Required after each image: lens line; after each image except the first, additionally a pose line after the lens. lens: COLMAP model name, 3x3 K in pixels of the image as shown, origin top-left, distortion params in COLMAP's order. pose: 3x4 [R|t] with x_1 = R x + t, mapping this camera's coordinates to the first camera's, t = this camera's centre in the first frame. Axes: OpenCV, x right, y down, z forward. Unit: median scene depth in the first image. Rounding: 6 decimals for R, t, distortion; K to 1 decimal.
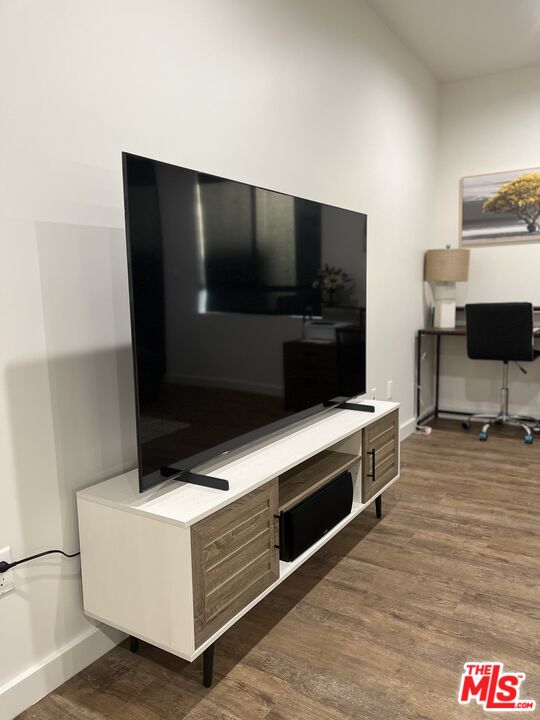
lens RADIAL K [[551.9, 0, 268.6], [0, 551.9, 359.0], [0, 0, 1]] dist [0.050526, -0.068905]
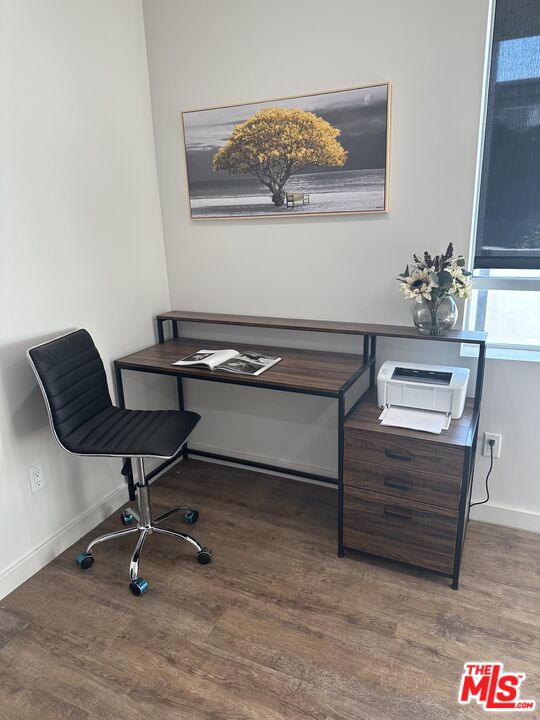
lens RADIAL K [[513.4, 0, 271.0], [0, 513.4, 364.1], [0, 0, 1]] dist [0.053809, -0.080035]
pose [[0.990296, -0.054313, 0.127923, 0.373043], [0.031342, 0.984039, 0.175173, -0.150255], [-0.135395, -0.169464, 0.976192, 0.379870]]
